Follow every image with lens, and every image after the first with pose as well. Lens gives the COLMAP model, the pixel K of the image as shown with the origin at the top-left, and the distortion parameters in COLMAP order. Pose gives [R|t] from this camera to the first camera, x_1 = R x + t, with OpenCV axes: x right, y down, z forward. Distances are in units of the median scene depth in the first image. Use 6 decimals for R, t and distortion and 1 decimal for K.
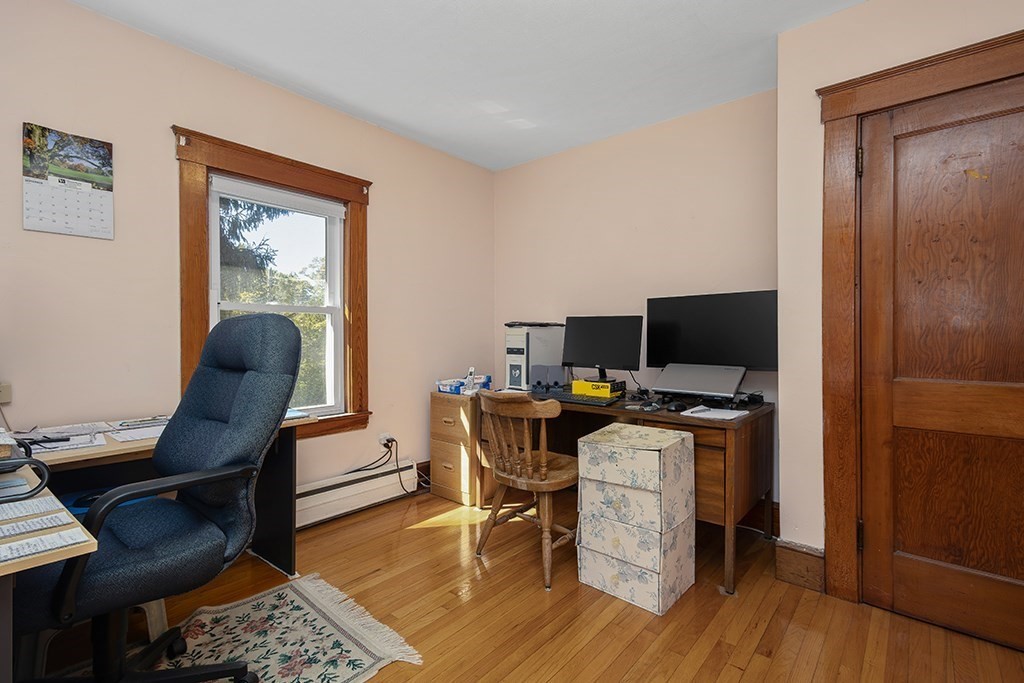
lens RADIAL K [[468.3, 0, 513.6], [0, 468.3, 338.8], [0, 0, 1]] dist [0.013106, -0.003393]
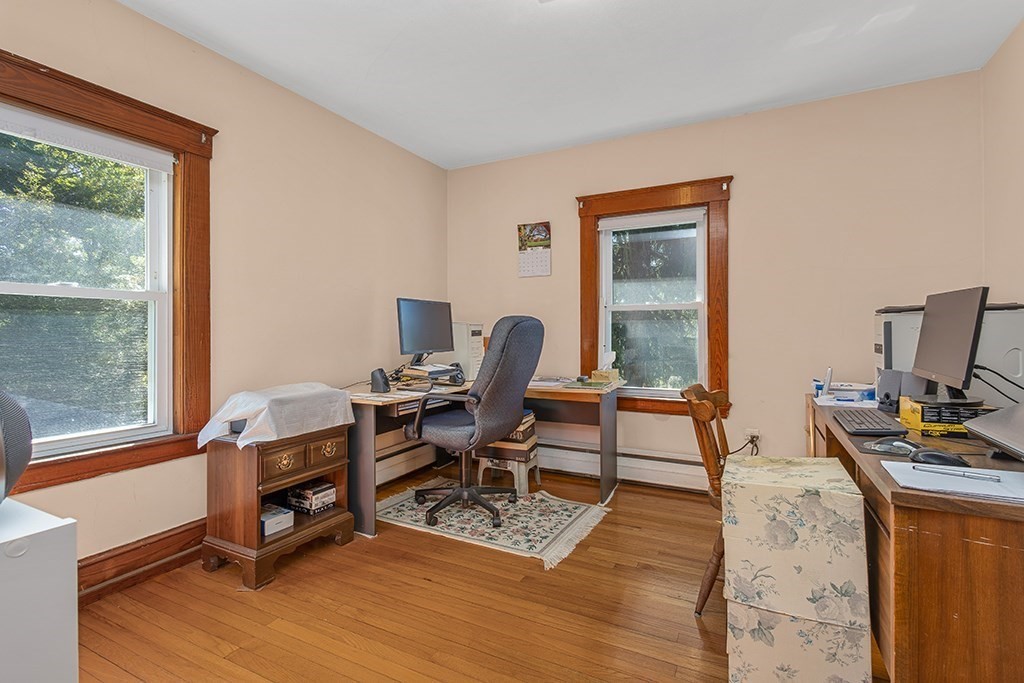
lens RADIAL K [[468.3, 0, 515.0], [0, 468.3, 335.1], [0, 0, 1]] dist [0.013106, -0.003393]
pose [[0.238684, 0.004673, -0.971086, 0.895636], [-0.005438, 0.999979, 0.003476, 0.011047], [0.971082, 0.004451, 0.238705, 0.486542]]
